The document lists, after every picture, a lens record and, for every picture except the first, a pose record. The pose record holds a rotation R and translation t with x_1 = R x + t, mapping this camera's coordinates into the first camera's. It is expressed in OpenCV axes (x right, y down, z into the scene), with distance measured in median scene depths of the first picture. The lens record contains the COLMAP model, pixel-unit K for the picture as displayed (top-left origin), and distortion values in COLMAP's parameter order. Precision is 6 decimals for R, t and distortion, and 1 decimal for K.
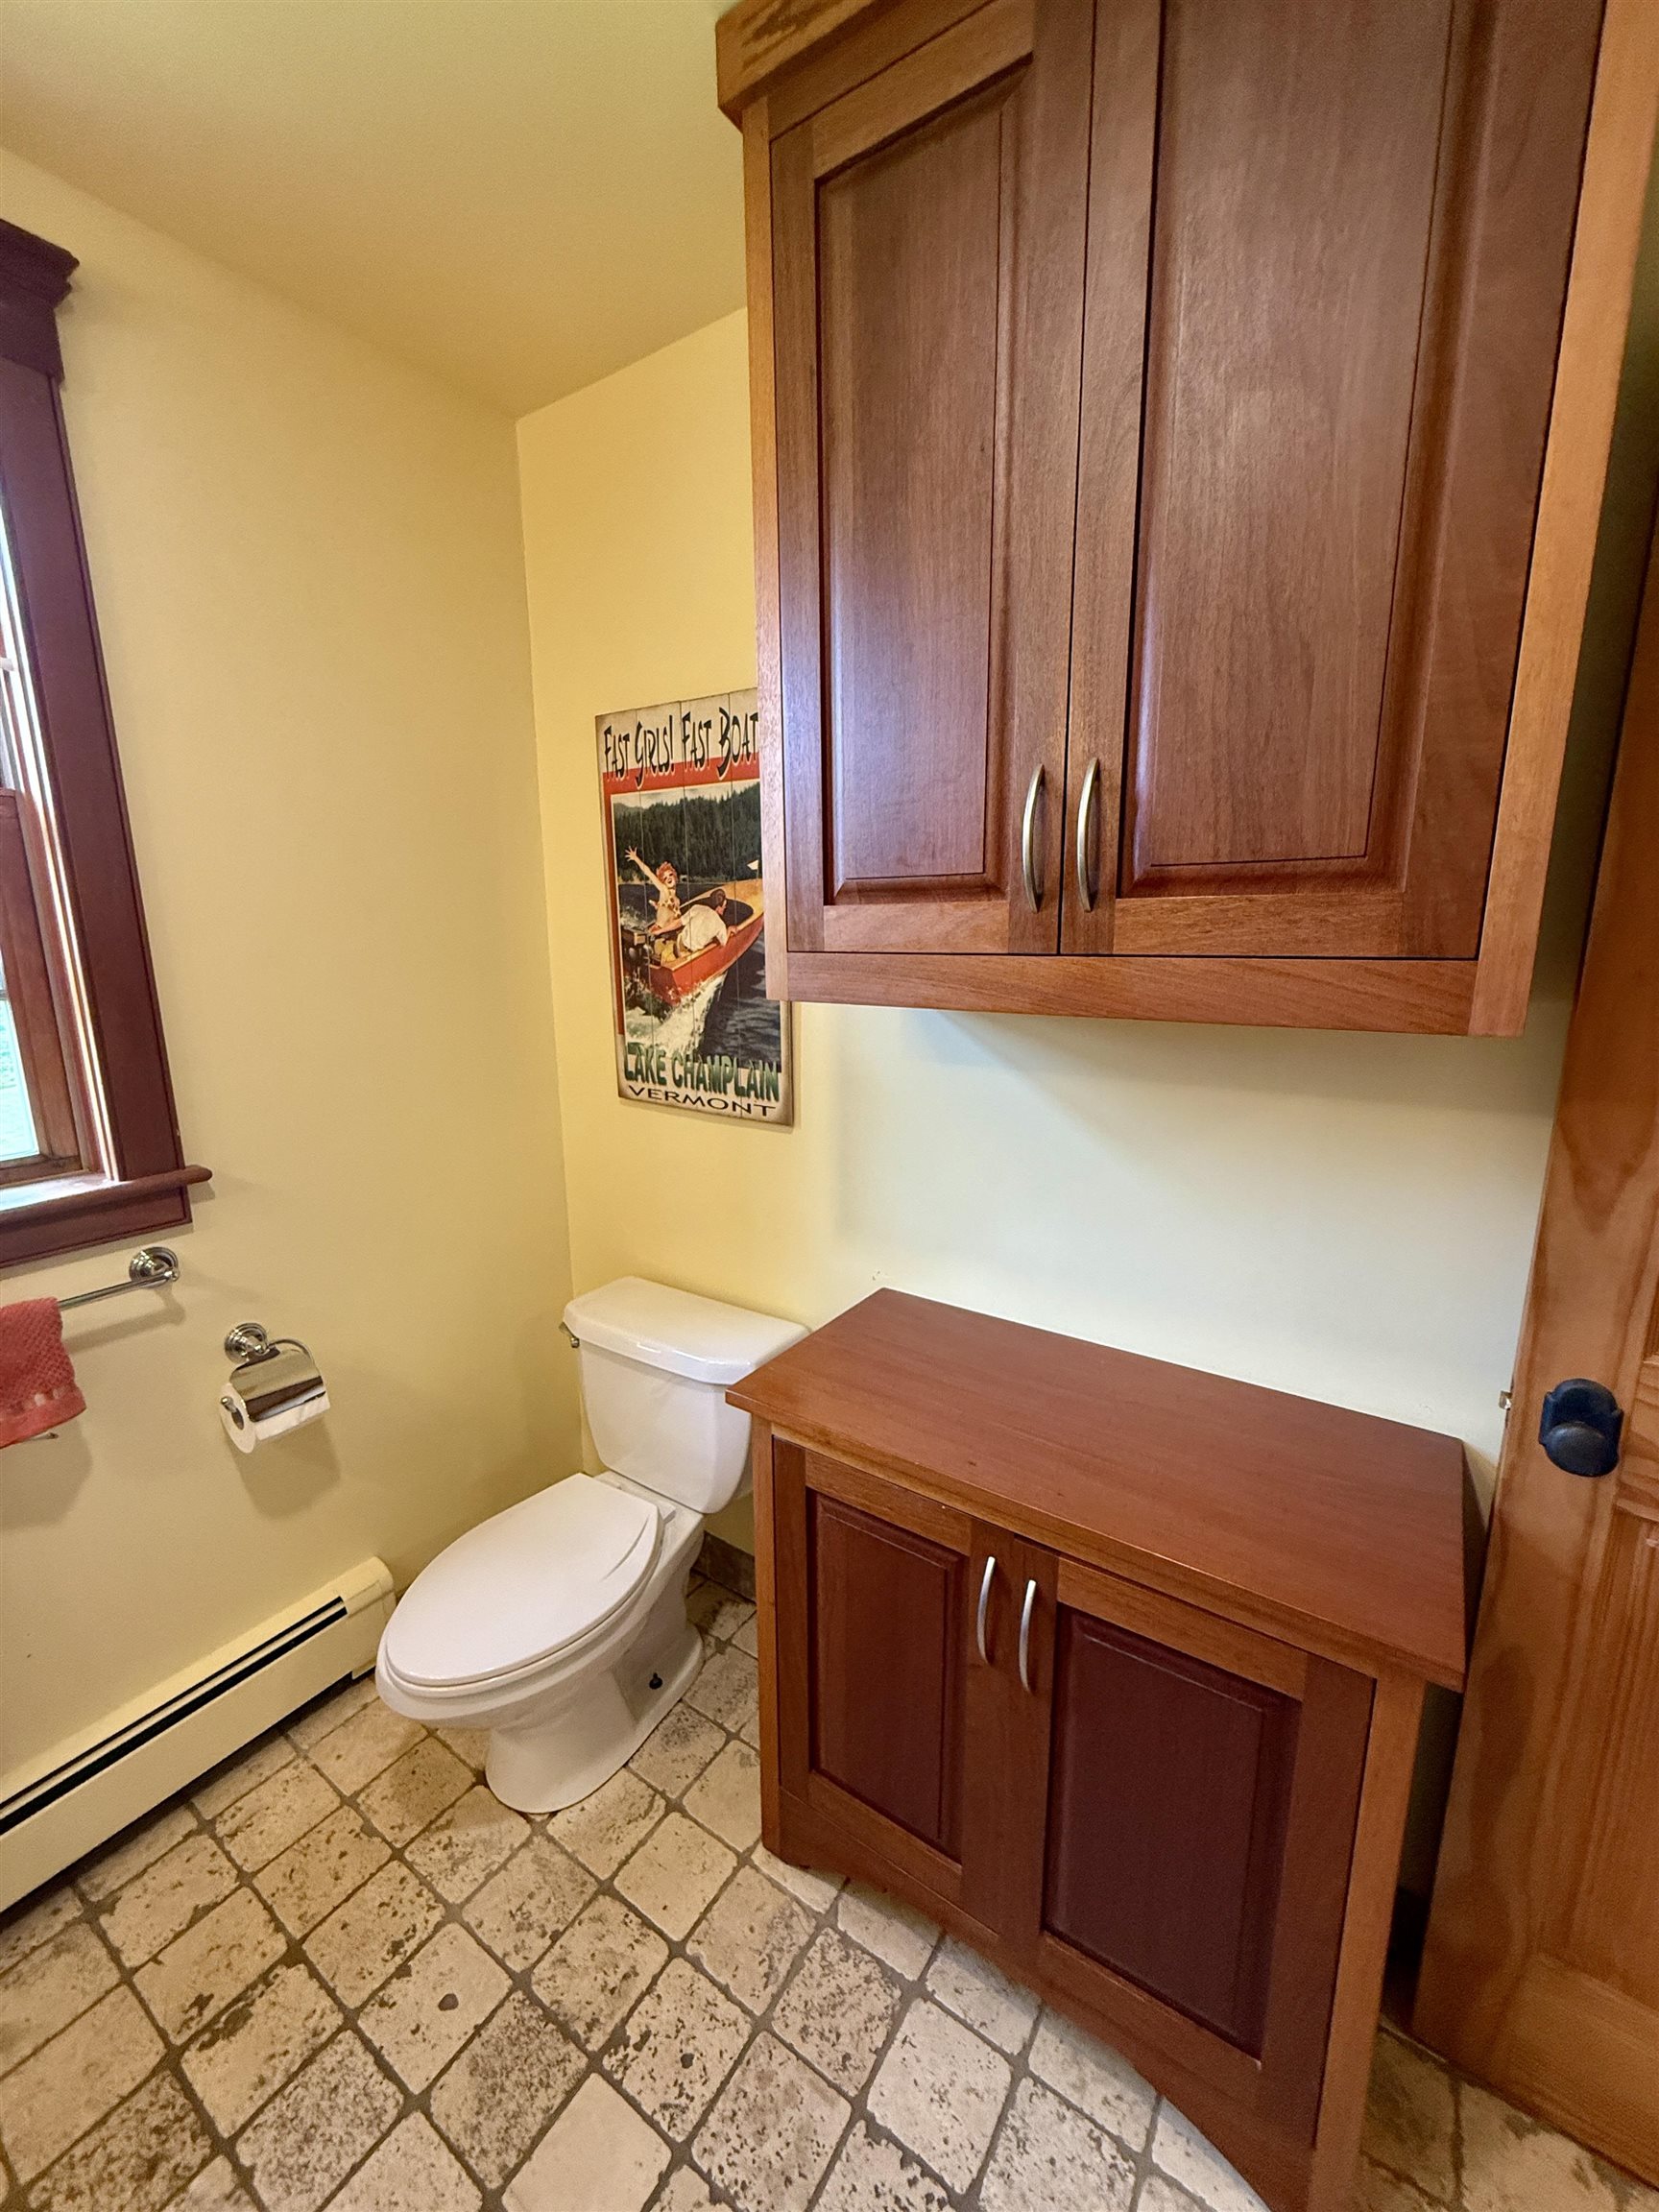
lens RADIAL K [[880.1, 0, 825.4], [0, 880.1, 1096.3], [0, 0, 1]] dist [-0.002466, 0.000979]
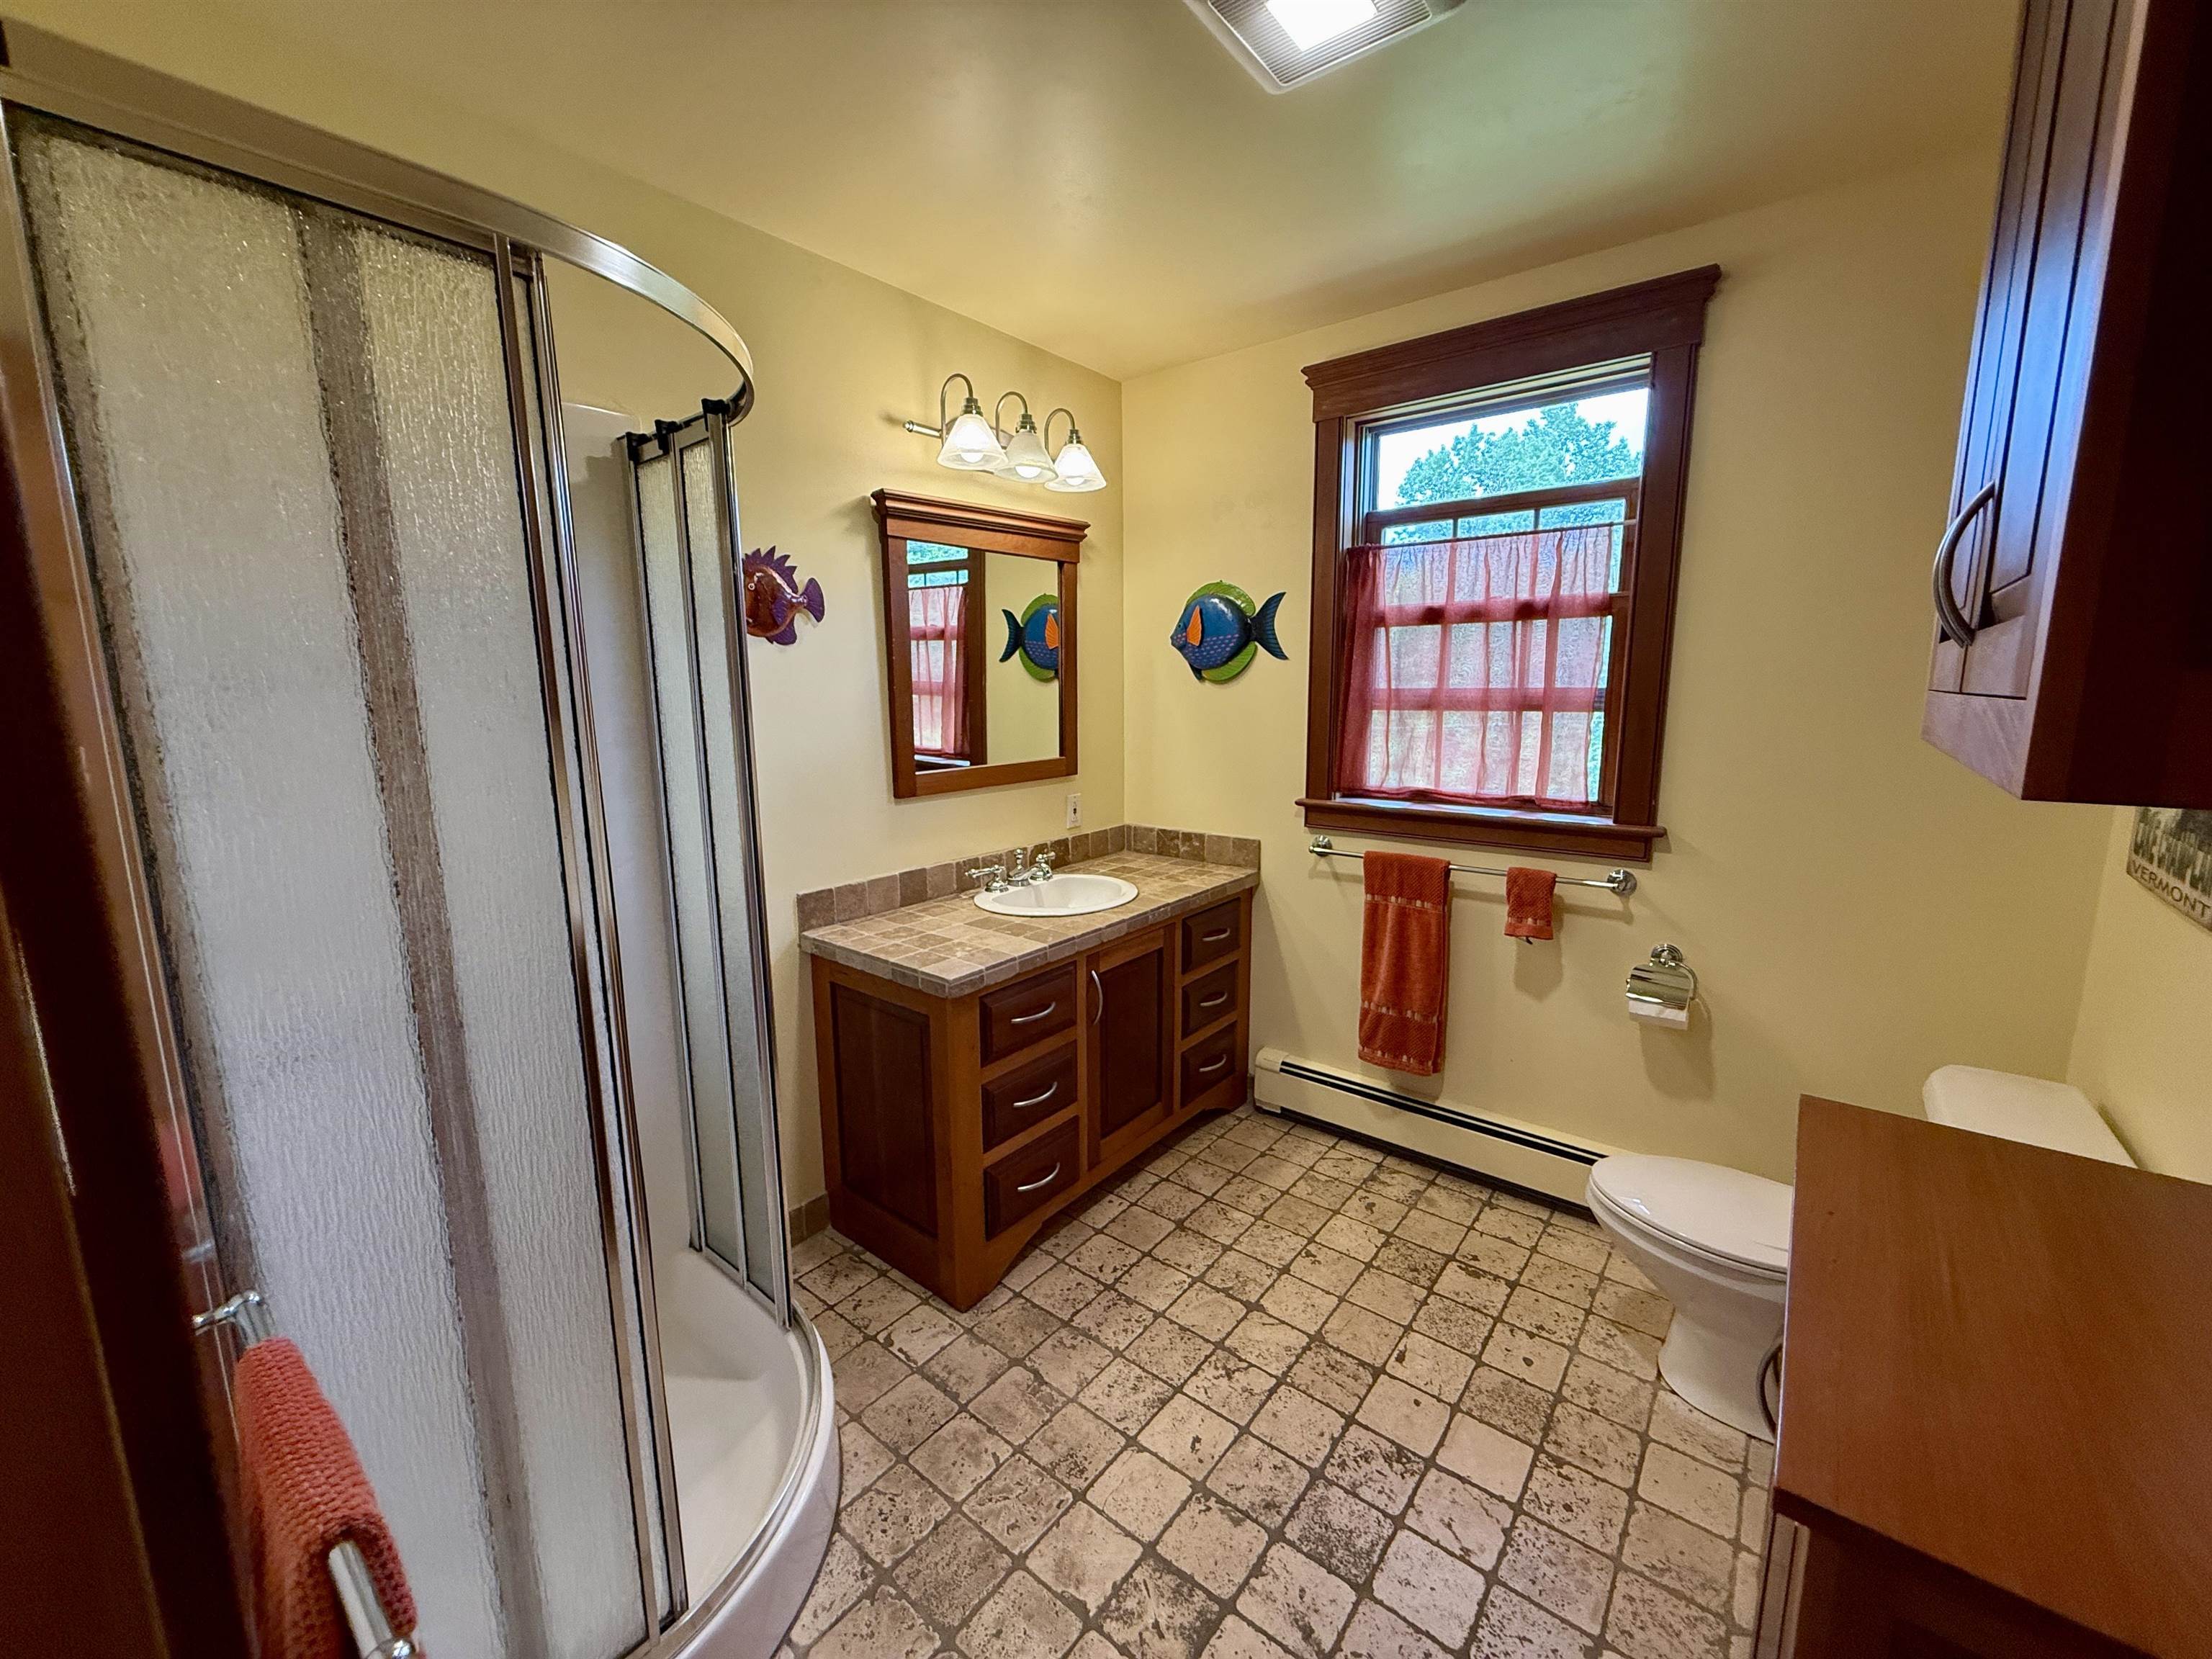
lens RADIAL K [[880.1, 0, 1108.9], [0, 880.1, 824.5], [0, 0, 1]] dist [-0.002466, 0.000979]
pose [[-0.073100, 0.164330, -0.983693, 0.909362], [-0.186675, 0.966645, 0.175354, -0.014201], [0.979698, 0.196450, -0.039985, 0.140892]]
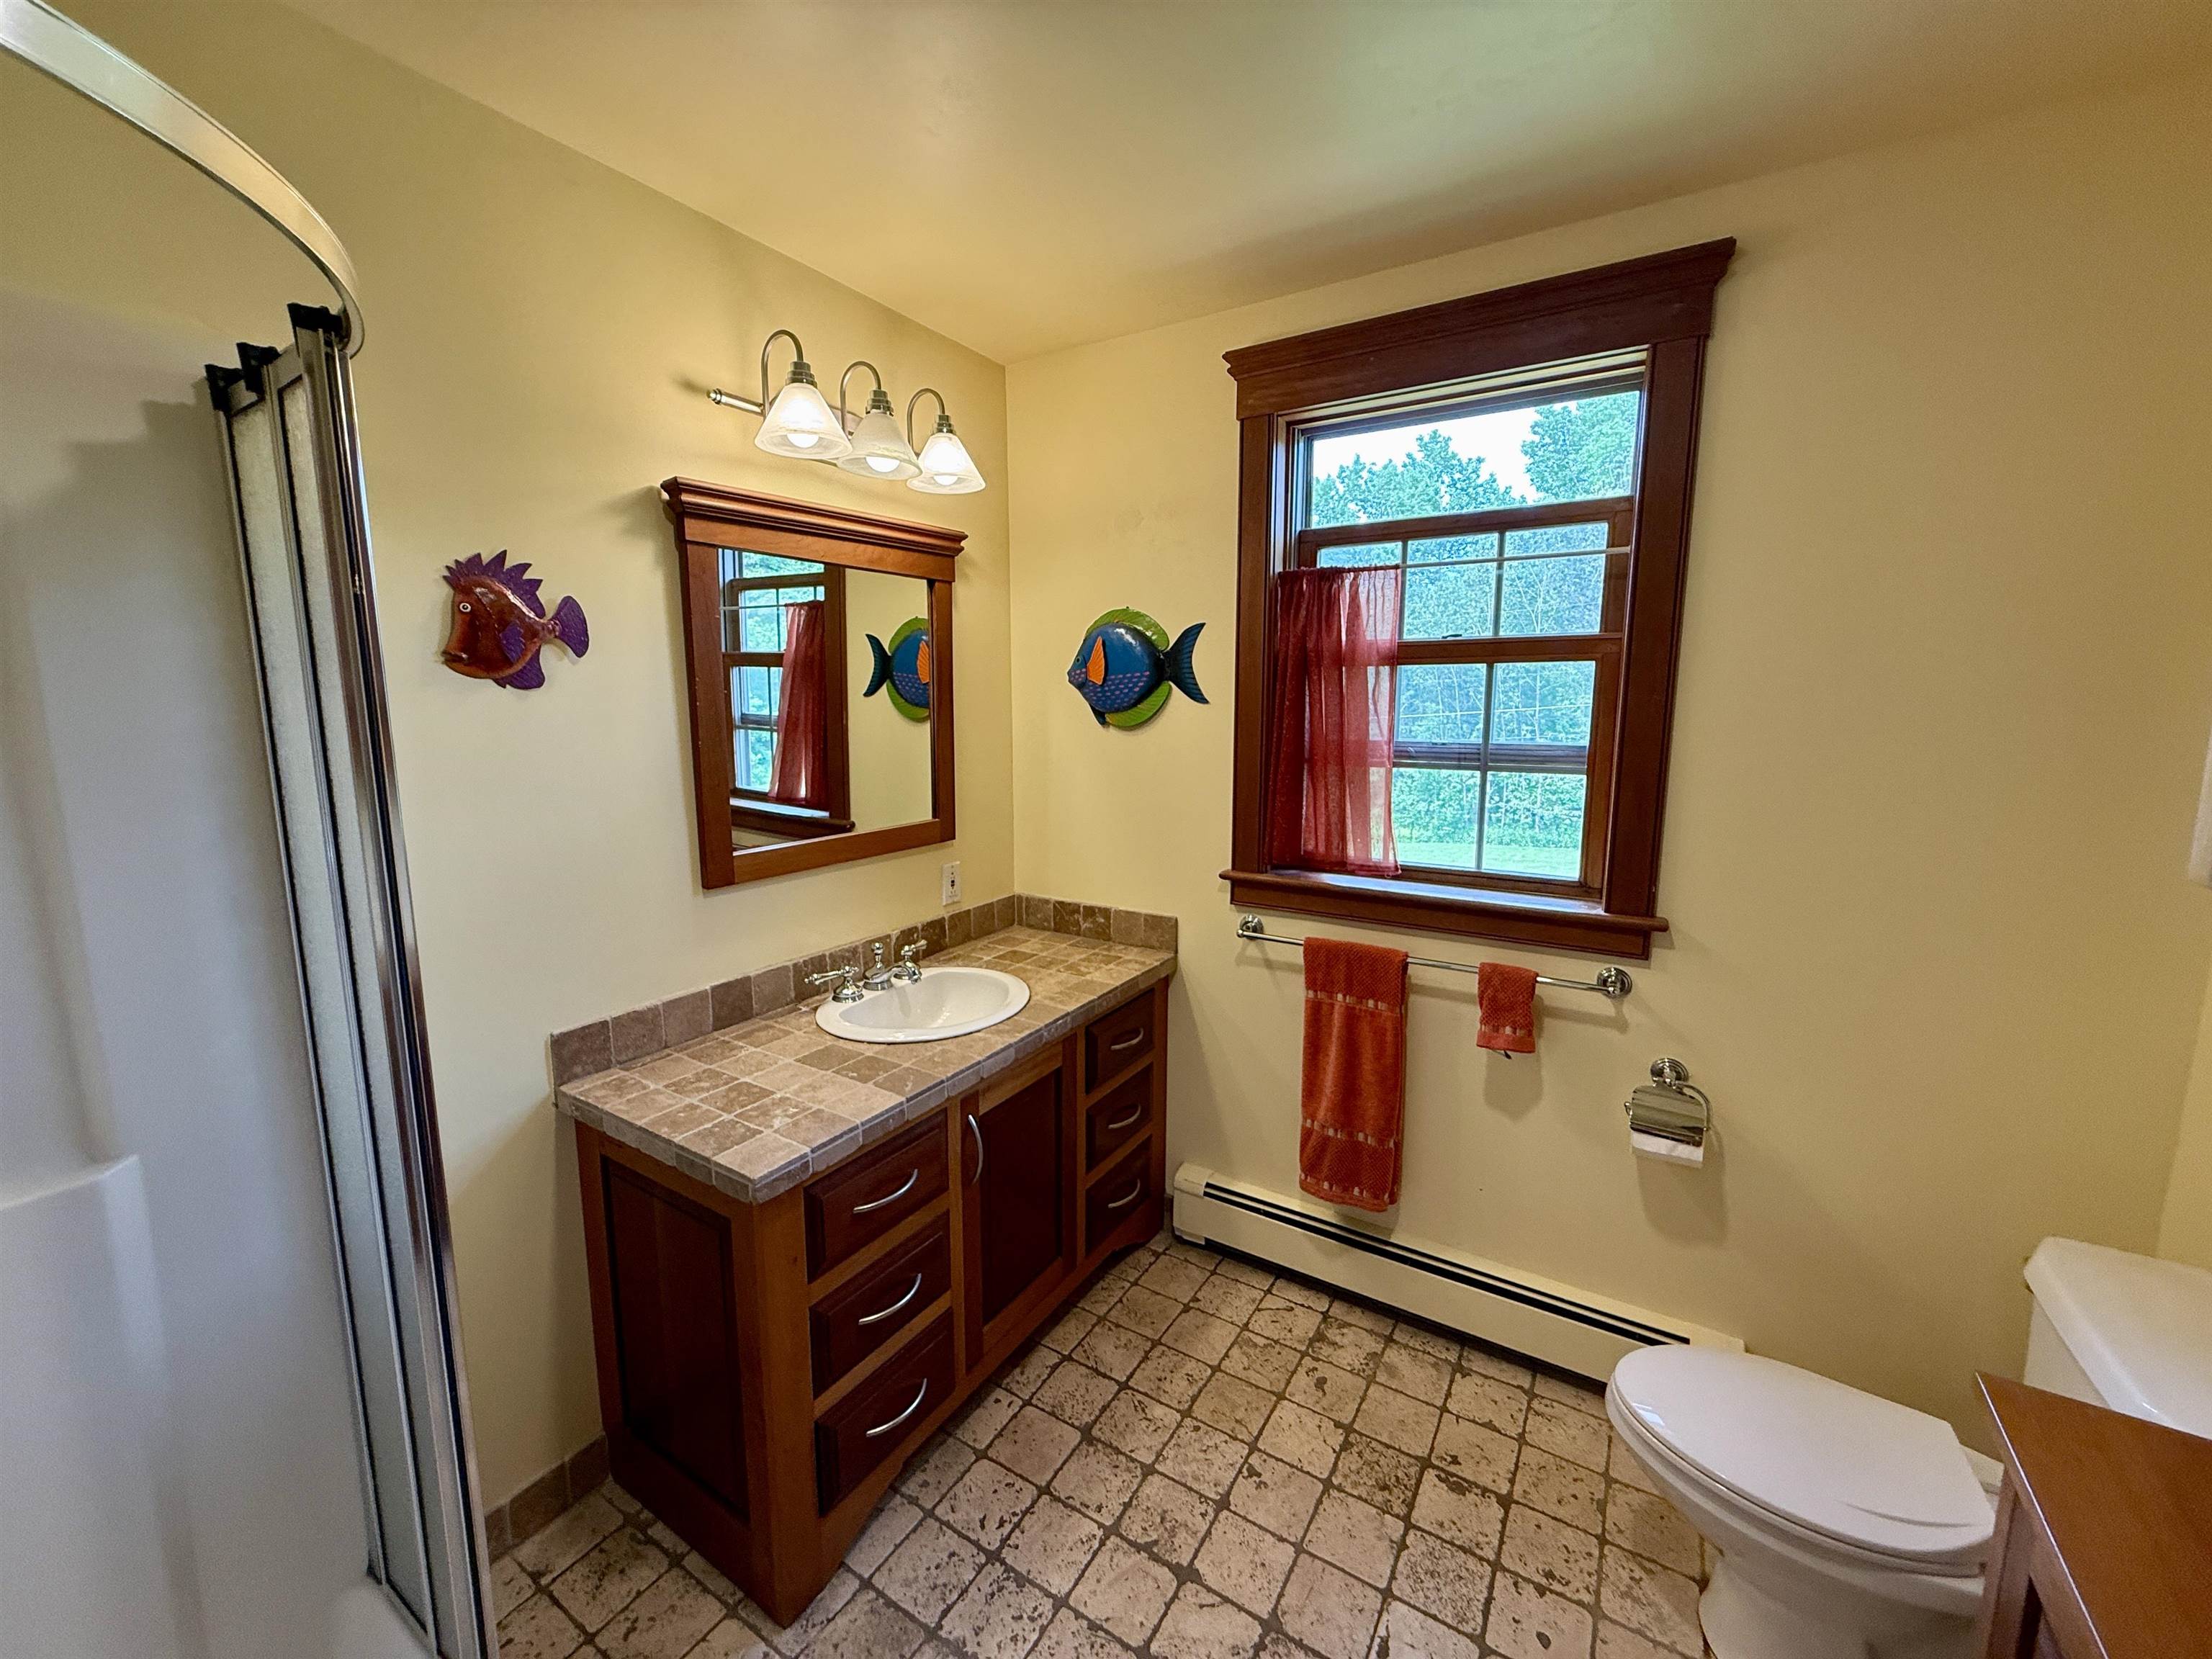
lens RADIAL K [[880.1, 0, 1109.9], [0, 880.1, 825.9], [0, 0, 1]] dist [-0.002466, 0.000979]
pose [[0.042492, 0.149132, -0.987904, 0.503969], [-0.195603, 0.970903, 0.138153, -0.073135], [0.979762, 0.187366, 0.070426, 0.128816]]
